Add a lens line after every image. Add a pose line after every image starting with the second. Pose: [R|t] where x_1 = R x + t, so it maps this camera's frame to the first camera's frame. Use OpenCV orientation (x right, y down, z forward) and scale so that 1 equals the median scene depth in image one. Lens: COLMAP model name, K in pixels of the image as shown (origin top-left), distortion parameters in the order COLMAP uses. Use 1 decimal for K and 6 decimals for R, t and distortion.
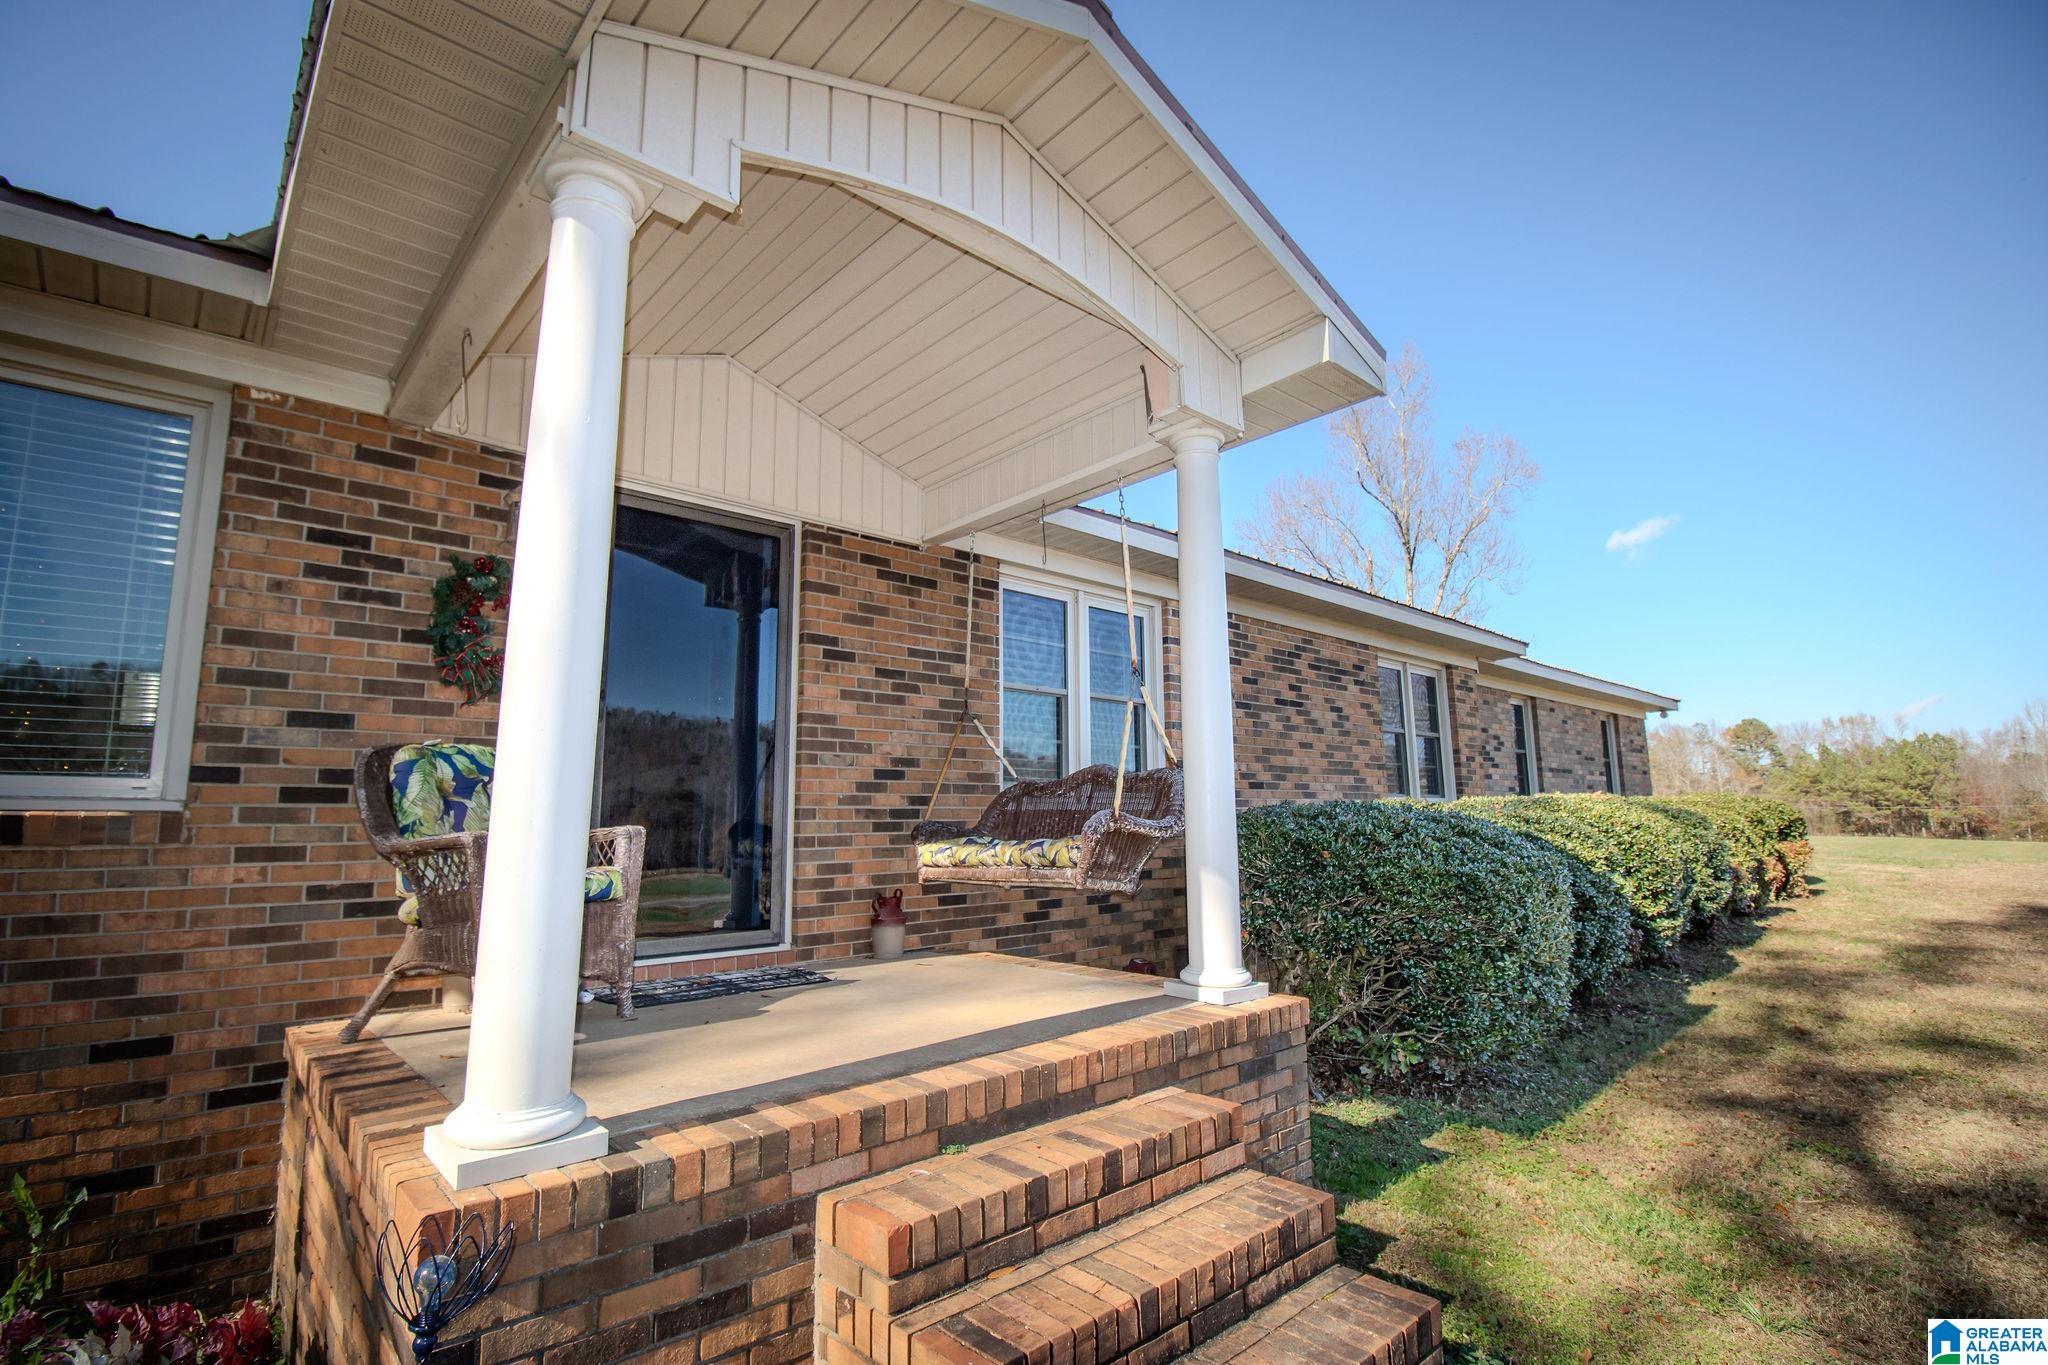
lens RADIAL K [[963.5, 0, 1035.5], [0, 963.5, 678.4], [0, 0, 1]] dist [0.000009, -0.013173]
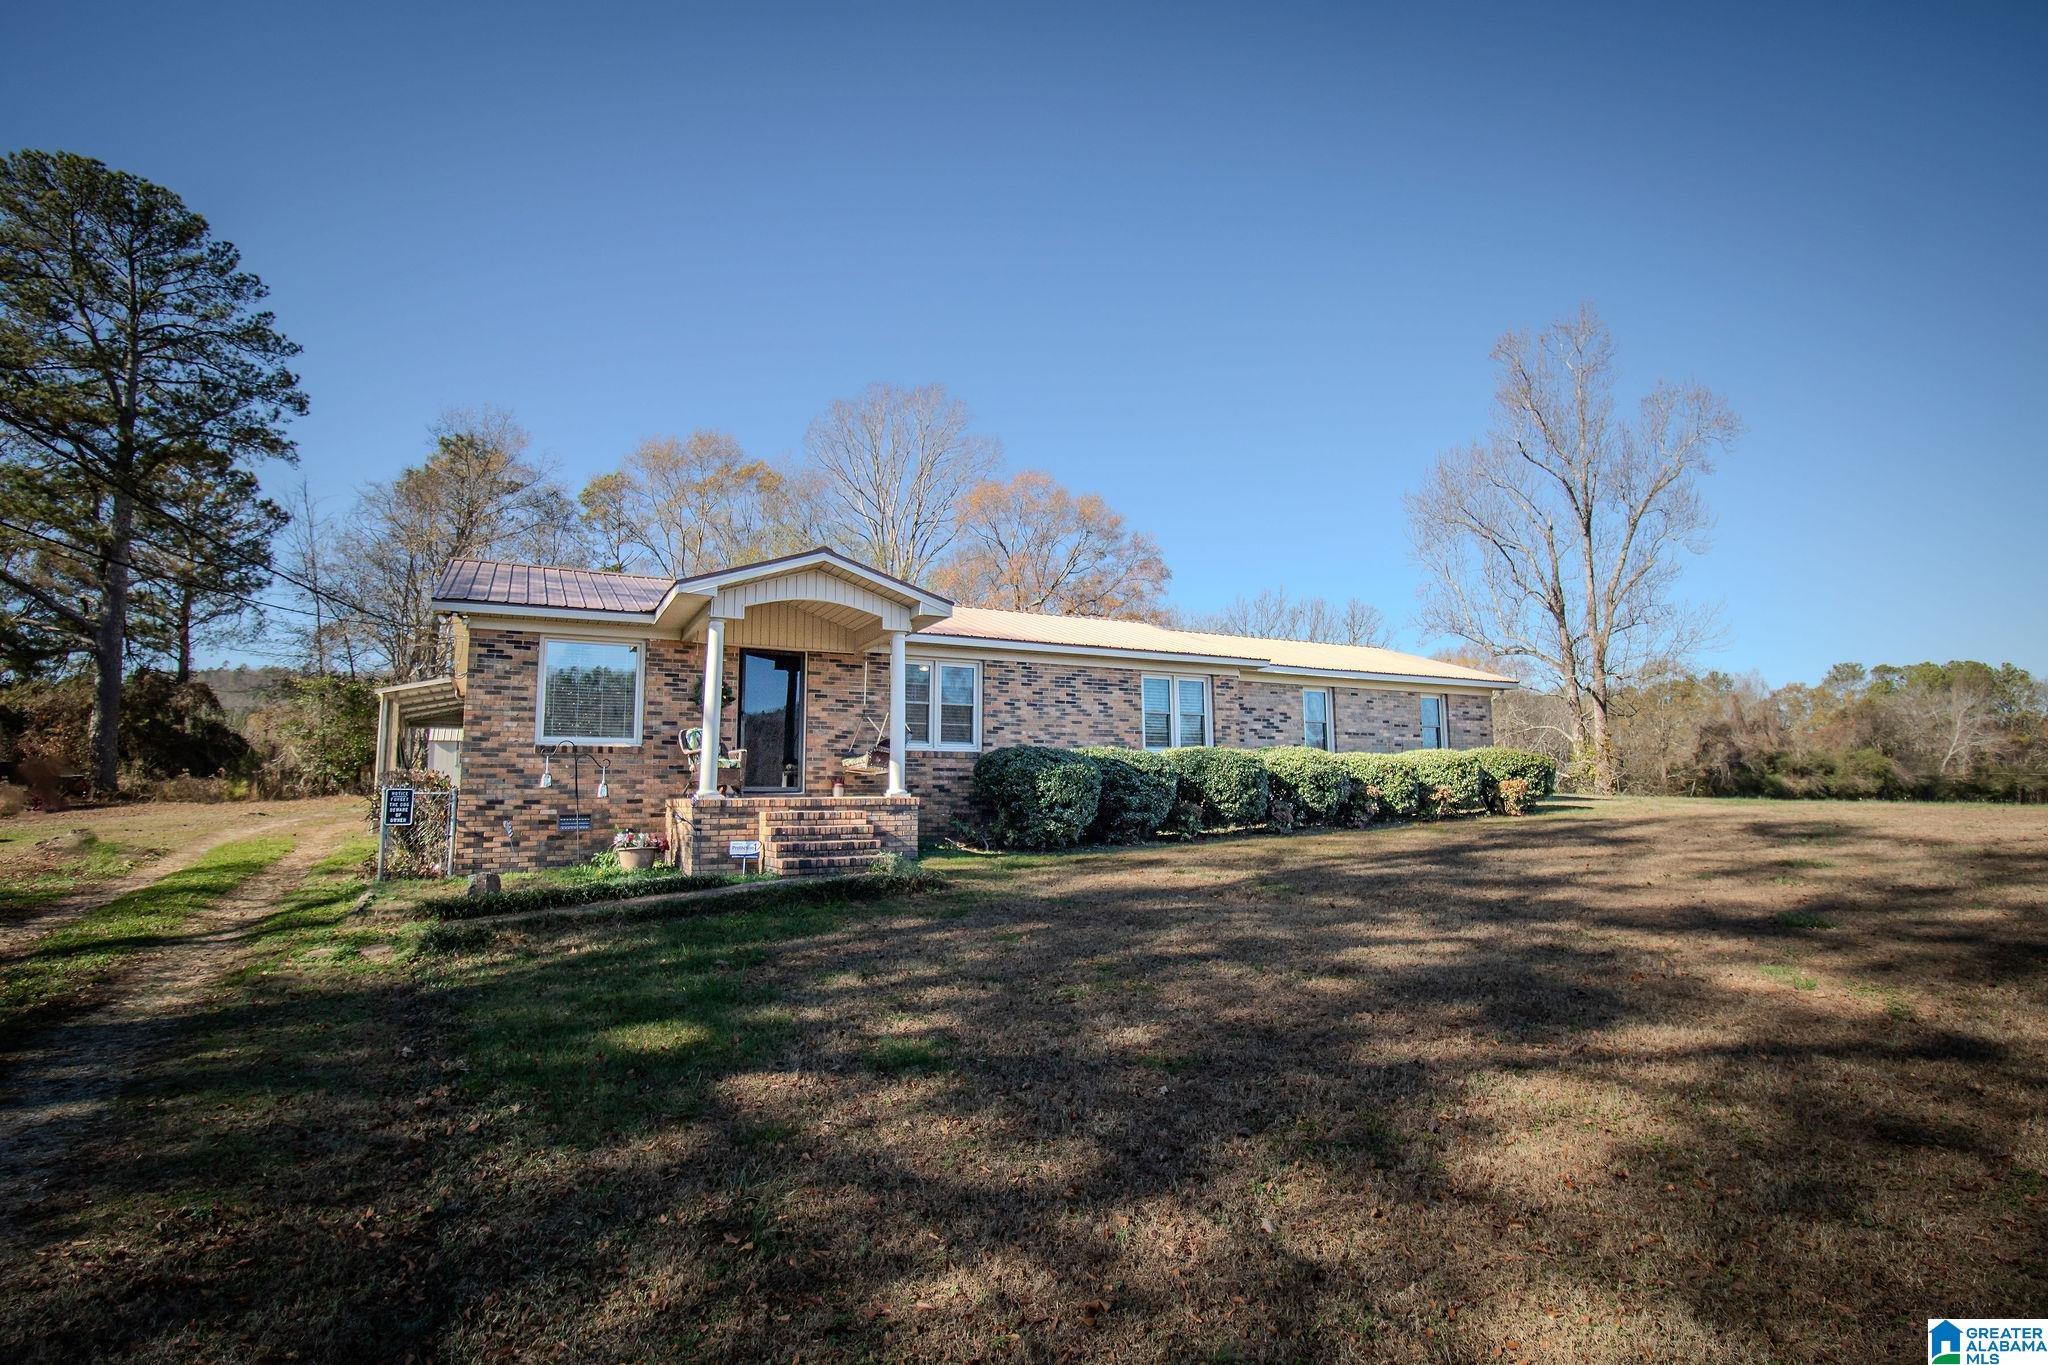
lens RADIAL K [[963.5, 0, 1018.7], [0, 963.5, 692.2], [0, 0, 1]] dist [0.000009, -0.013173]
pose [[0.965968, -0.021923, -0.257732, 0.926999], [0.033172, 0.998673, 0.039381, -0.107451], [0.256527, -0.046591, 0.965413, -1.366432]]
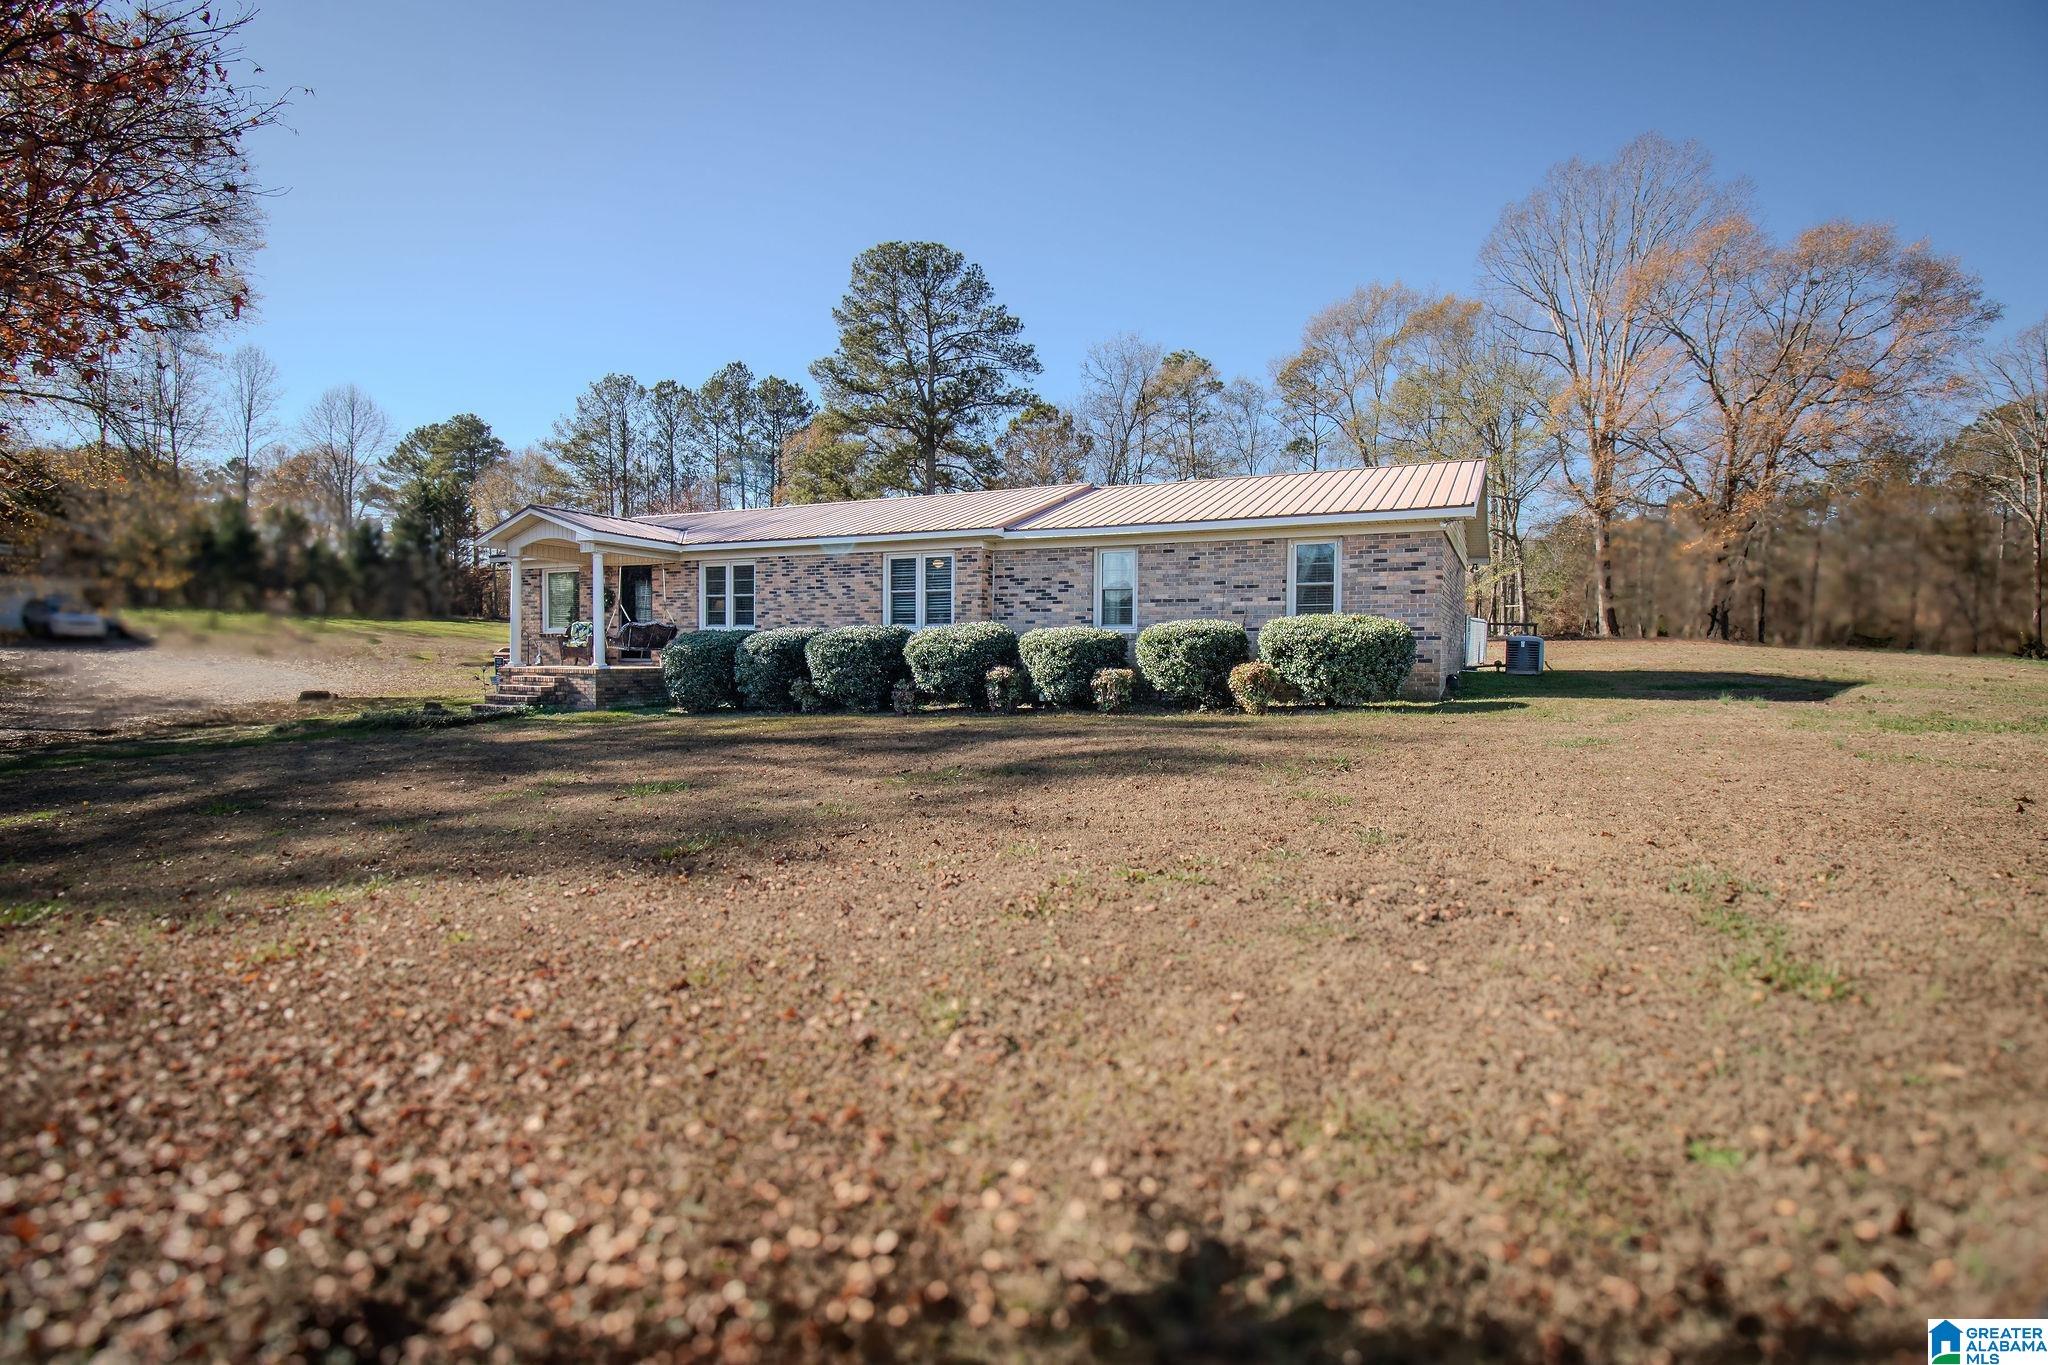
lens RADIAL K [[963.5, 0, 1022.0], [0, 963.5, 672.5], [0, 0, 1]] dist [0.000009, -0.013173]
pose [[0.335450, 0.035336, -0.941395, 3.564894], [0.124127, 0.988926, 0.081350, 0.136151], [0.933845, -0.144141, 0.327349, 0.878266]]
